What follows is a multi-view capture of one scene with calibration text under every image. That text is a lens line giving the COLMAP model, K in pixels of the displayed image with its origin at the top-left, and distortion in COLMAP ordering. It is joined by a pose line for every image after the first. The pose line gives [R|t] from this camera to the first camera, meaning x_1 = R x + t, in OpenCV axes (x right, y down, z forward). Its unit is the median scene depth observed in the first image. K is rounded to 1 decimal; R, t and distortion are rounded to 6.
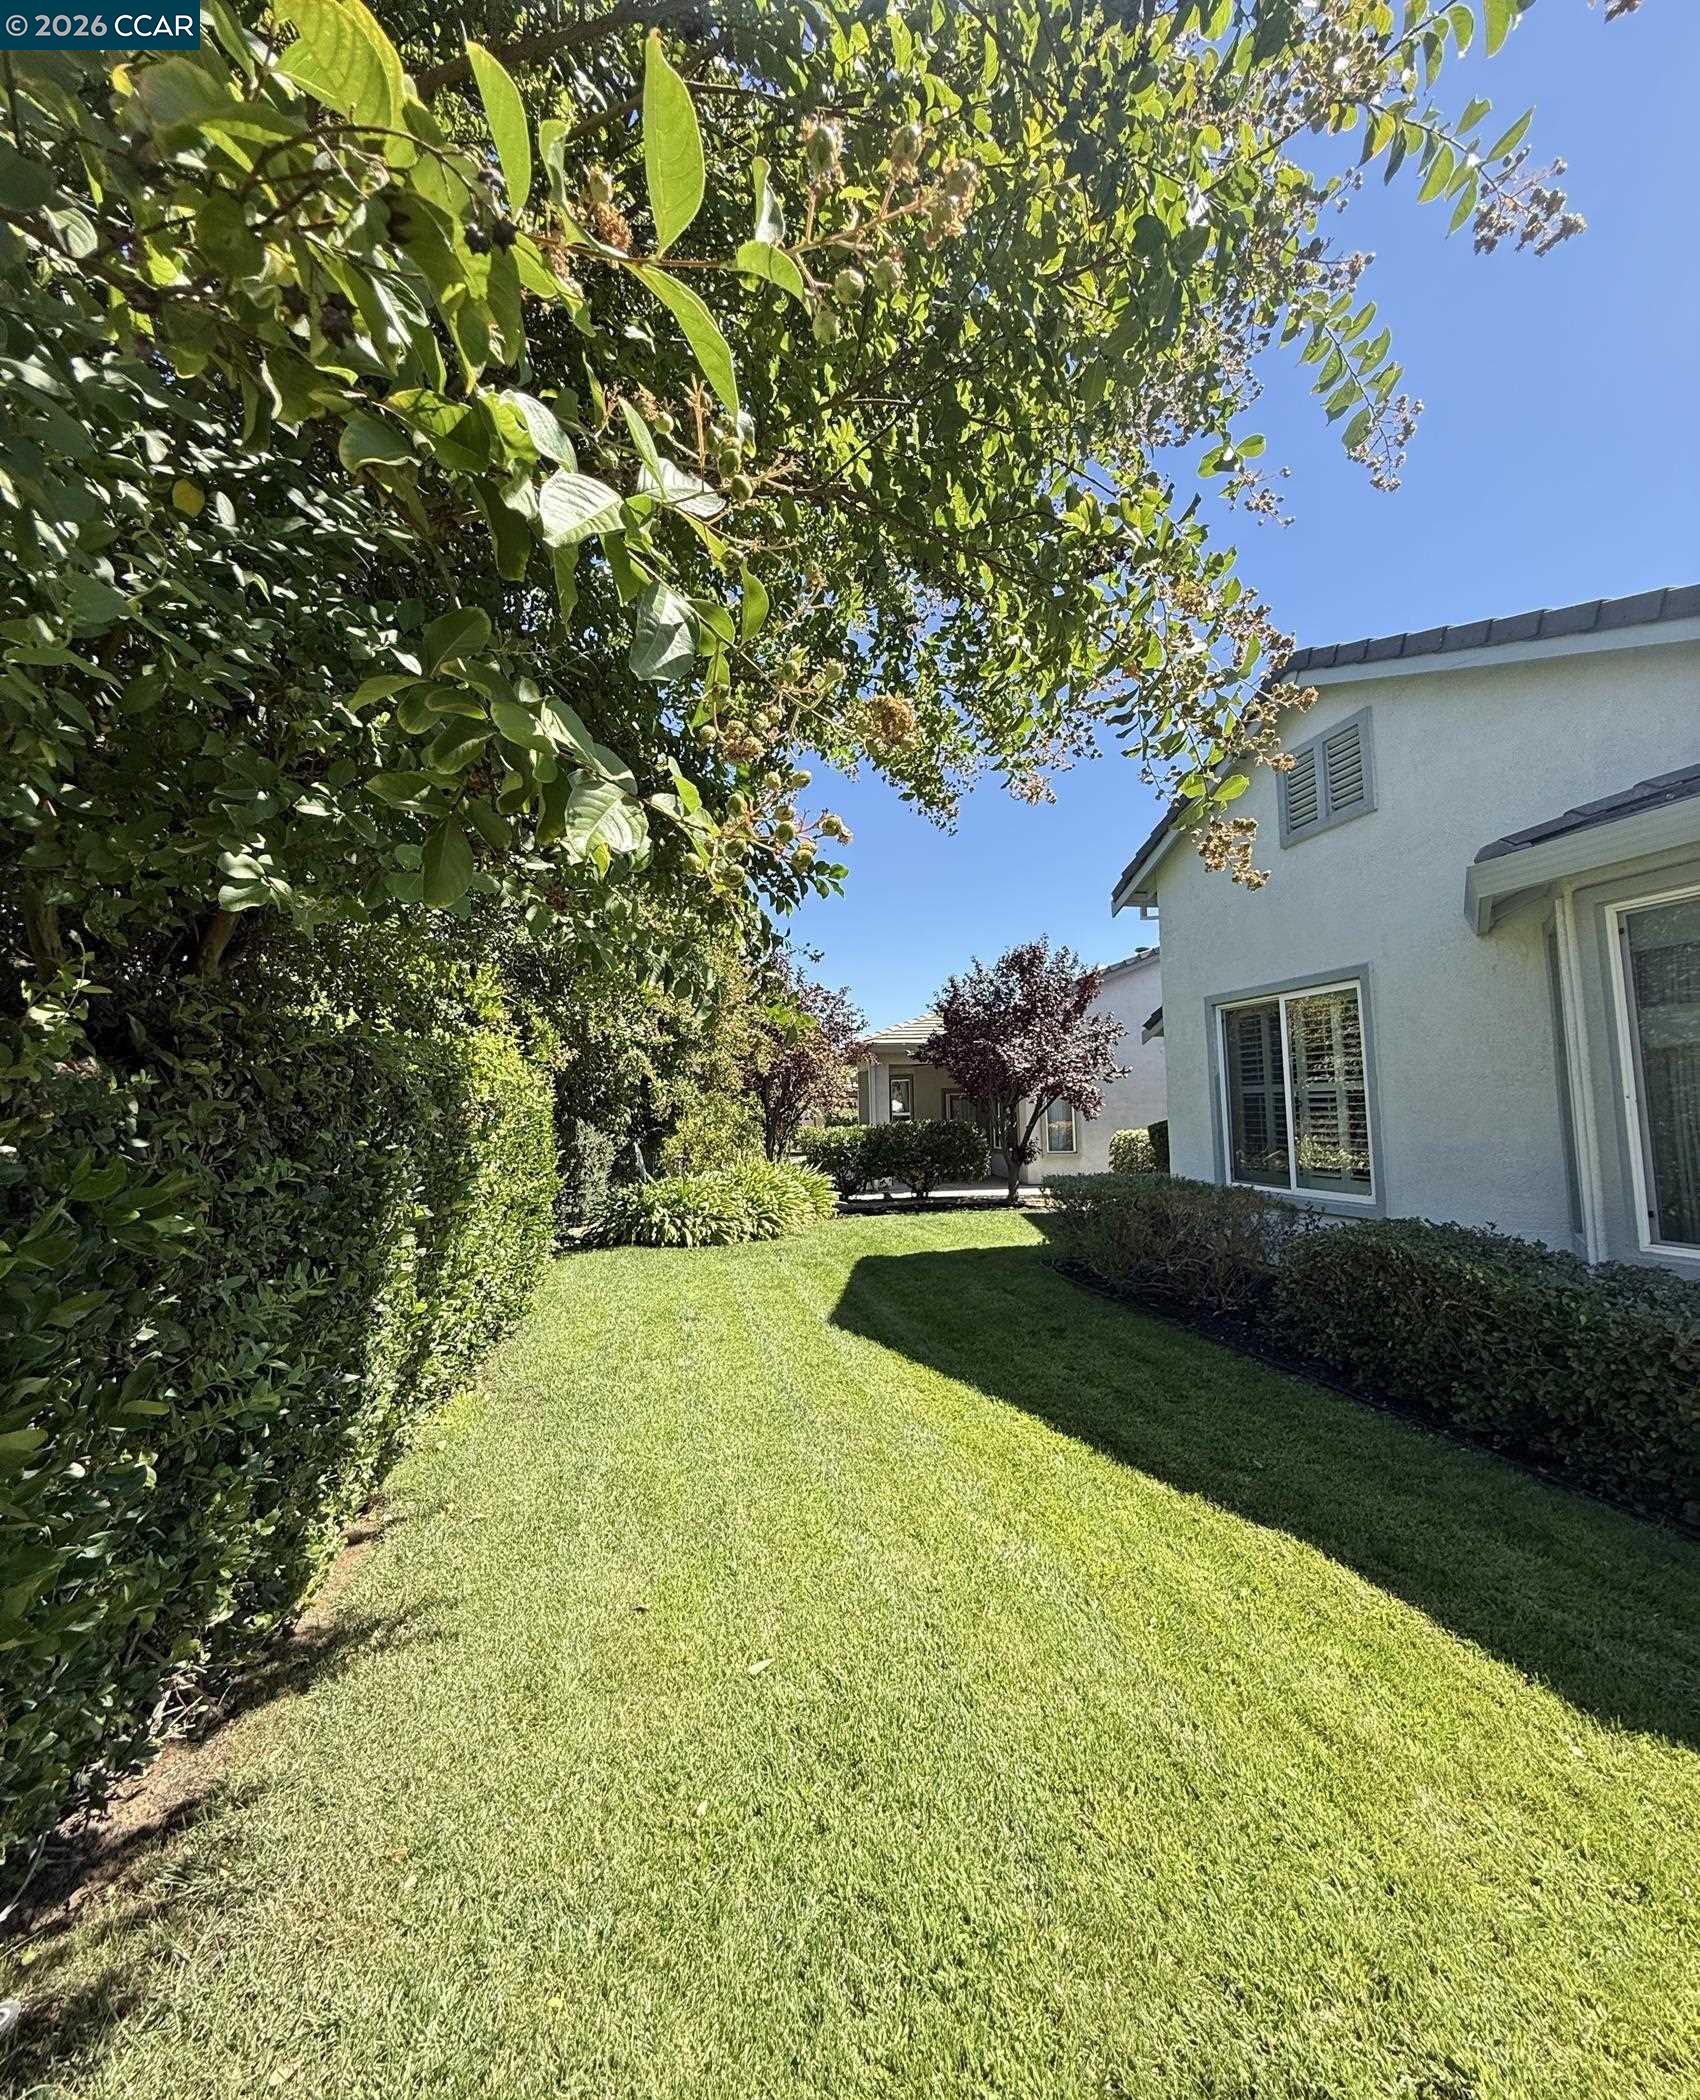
lens RADIAL K [[896.3, 0, 846.4], [0, 896.3, 1037.8], [0, 0, 1]] dist [-0.002240, 0.001159]
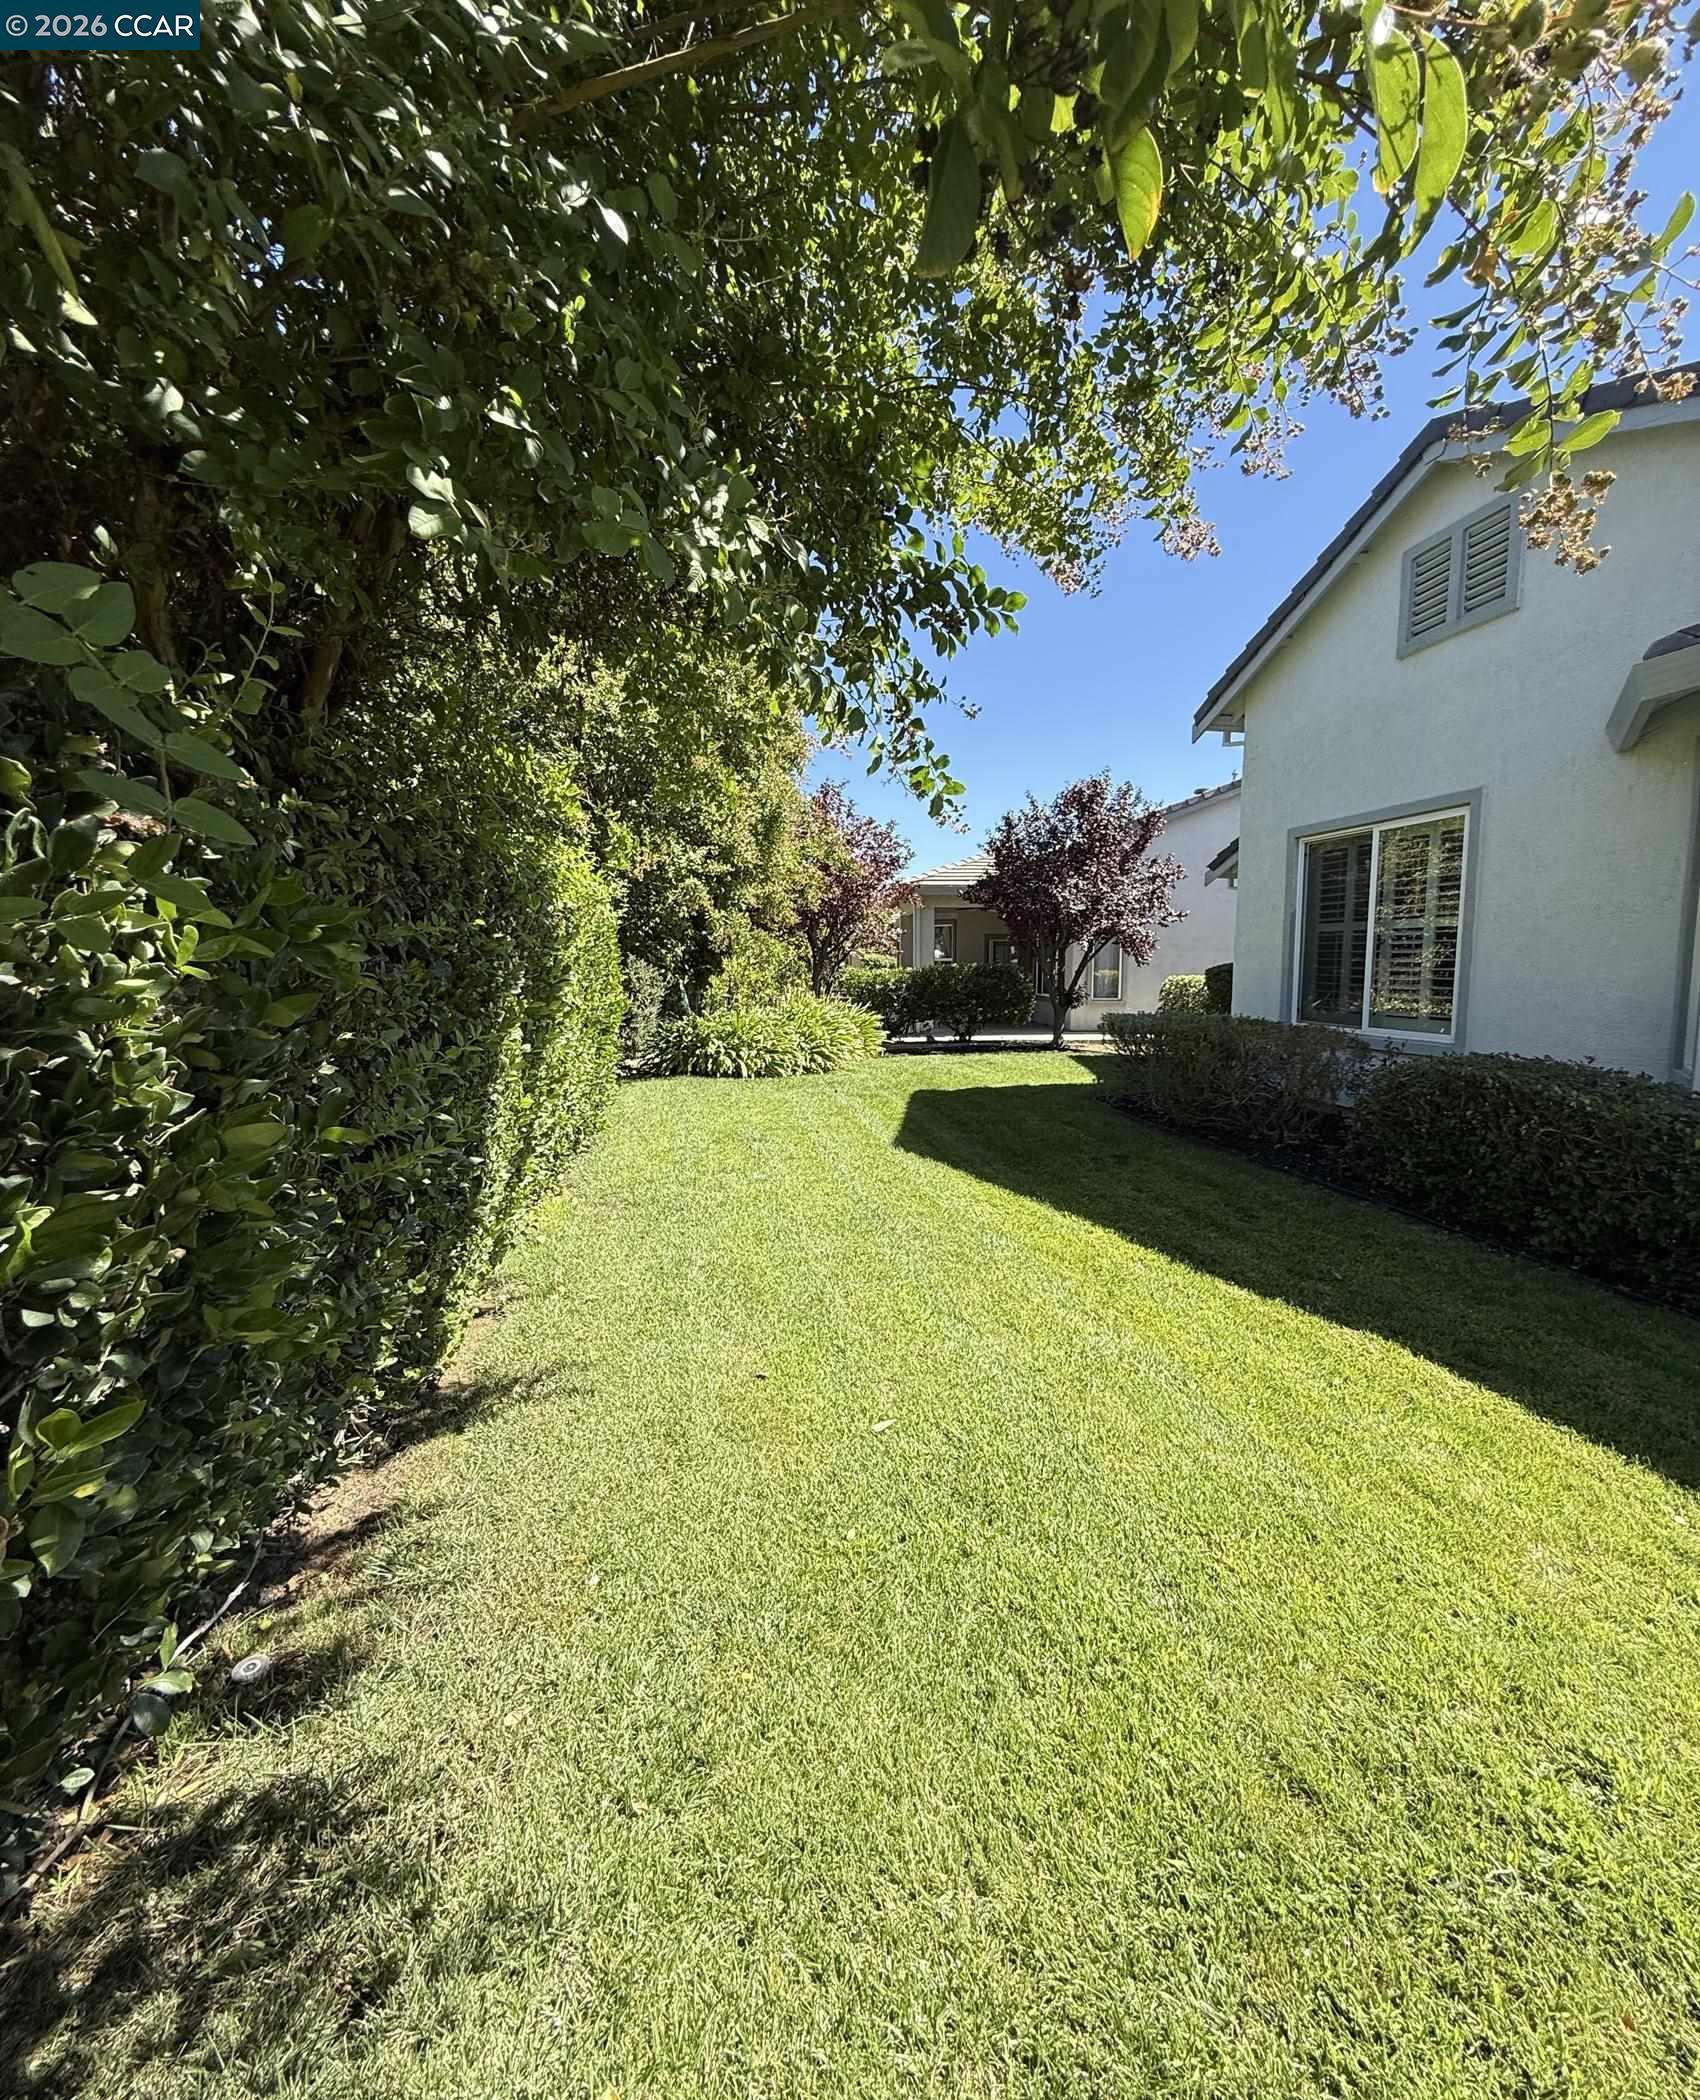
lens RADIAL K [[896.3, 0, 854.2], [0, 896.3, 1054.0], [0, 0, 1]] dist [-0.002240, 0.001159]
pose [[0.999353, 0.020883, -0.029273, -0.089229], [-0.015053, 0.982270, 0.186866, 0.060389], [0.032656, -0.186305, 0.981949, 0.033561]]
